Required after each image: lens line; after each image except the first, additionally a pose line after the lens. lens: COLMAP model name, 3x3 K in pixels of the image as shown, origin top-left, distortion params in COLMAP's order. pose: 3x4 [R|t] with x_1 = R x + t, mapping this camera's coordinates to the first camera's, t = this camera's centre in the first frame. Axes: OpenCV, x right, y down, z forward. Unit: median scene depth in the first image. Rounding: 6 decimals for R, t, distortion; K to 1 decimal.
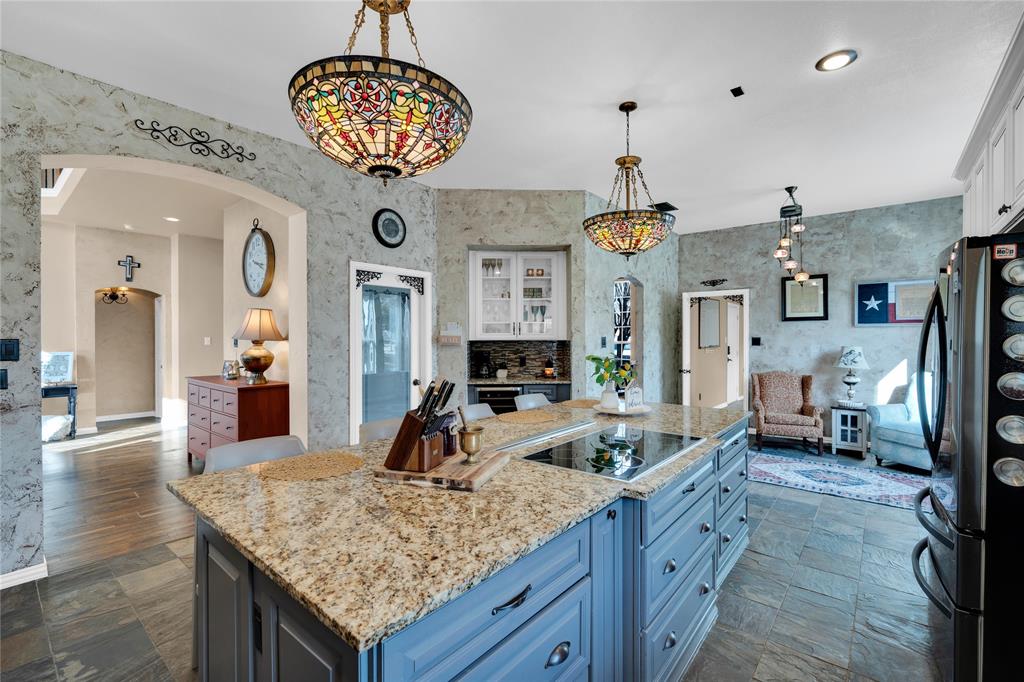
lens RADIAL K [[447.3, 0, 521.1], [0, 447.3, 338.7], [0, 0, 1]] dist [-0.010470, 0.001241]
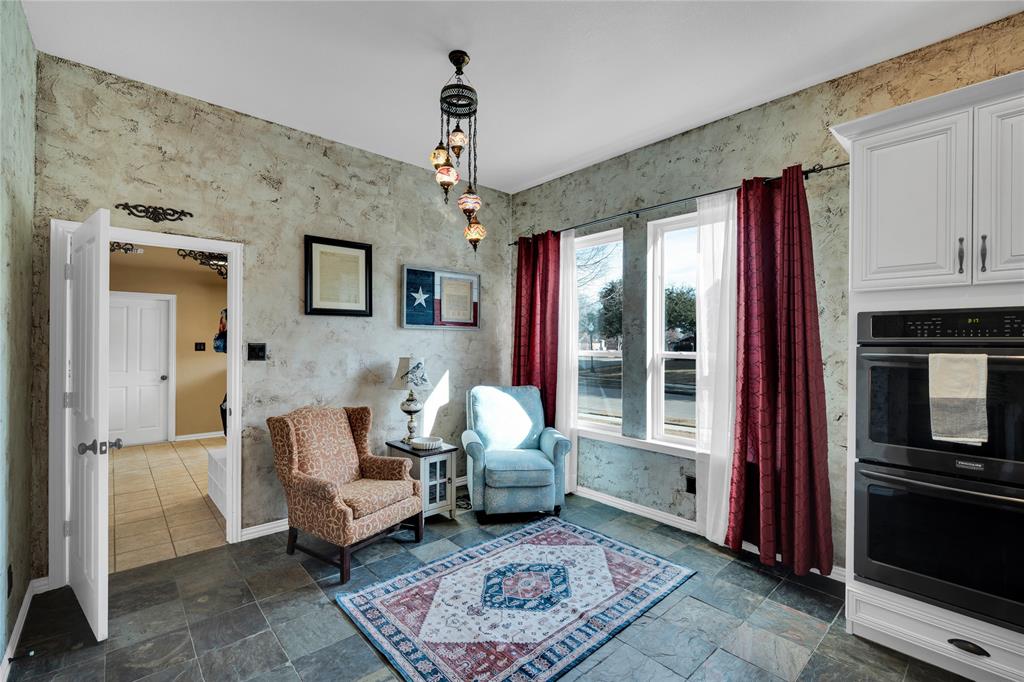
lens RADIAL K [[447.3, 0, 513.2], [0, 447.3, 340.8], [0, 0, 1]] dist [-0.010470, 0.001241]
pose [[0.159569, 0.003334, 0.987181, 0.087373], [-0.000385, 0.999994, -0.003315, -0.005237], [-0.987187, 0.000149, 0.159570, 0.709053]]
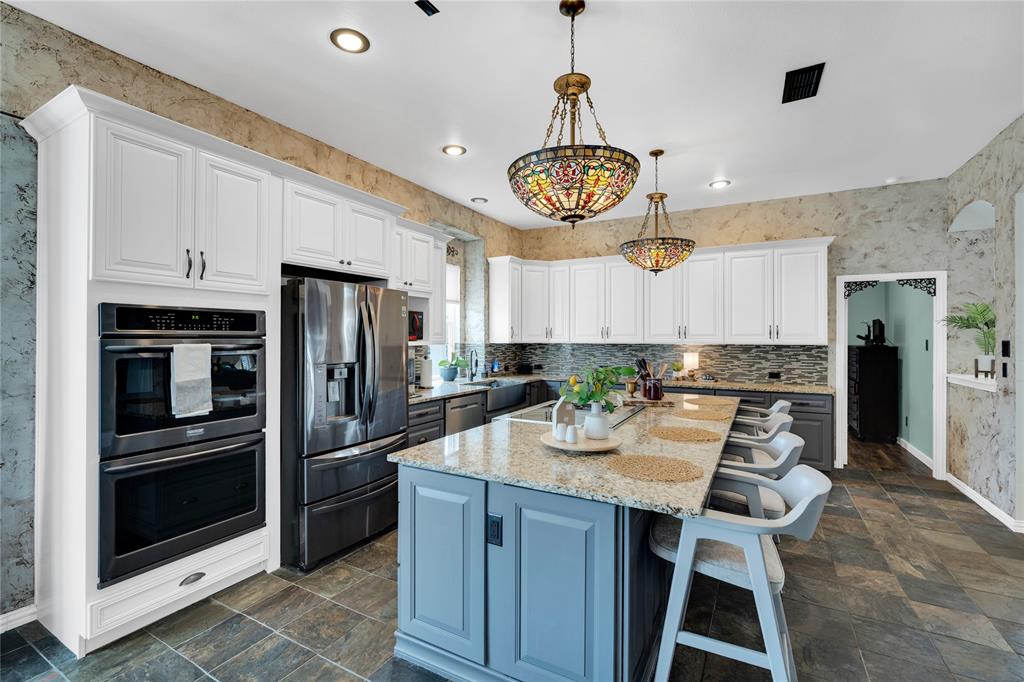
lens RADIAL K [[447.3, 0, 506.8], [0, 447.3, 336.3], [0, 0, 1]] dist [-0.010470, 0.001241]
pose [[-0.986642, -0.000196, -0.162905, 0.238736], [-0.000739, 0.999994, 0.003271, -0.005220], [0.162903, 0.003347, -0.986636, 0.872902]]
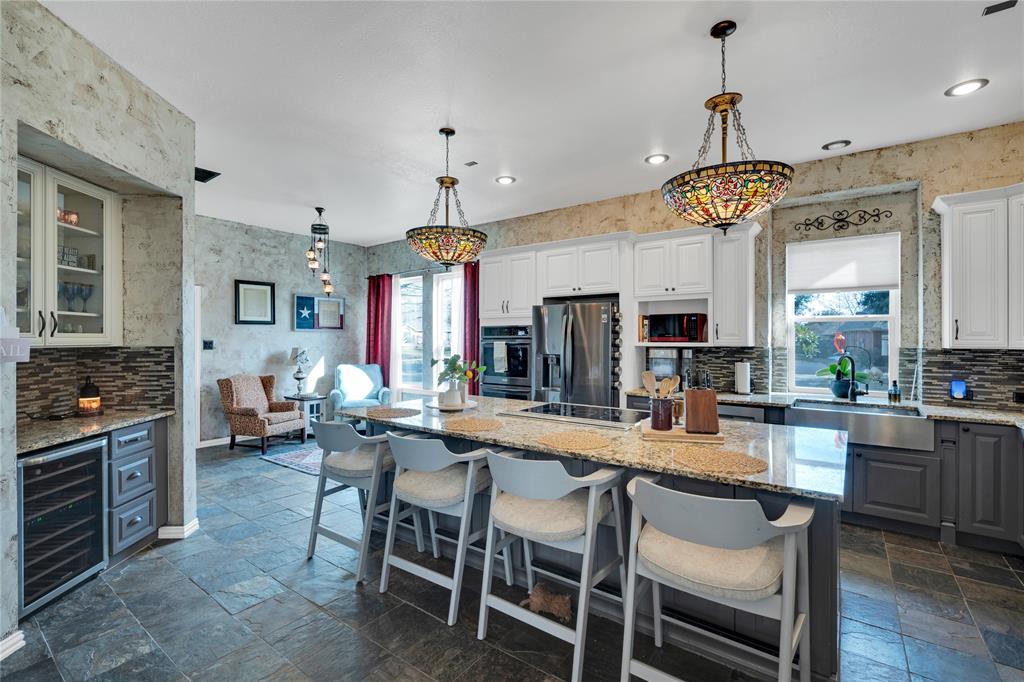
lens RADIAL K [[447.3, 0, 508.0], [0, 447.3, 334.8], [0, 0, 1]] dist [-0.010470, 0.001241]
pose [[-0.037527, 0.007557, 0.999267, -0.455677], [0.007162, 0.999948, -0.007293, -0.004018], [-0.999270, 0.006883, -0.037579, 0.468444]]
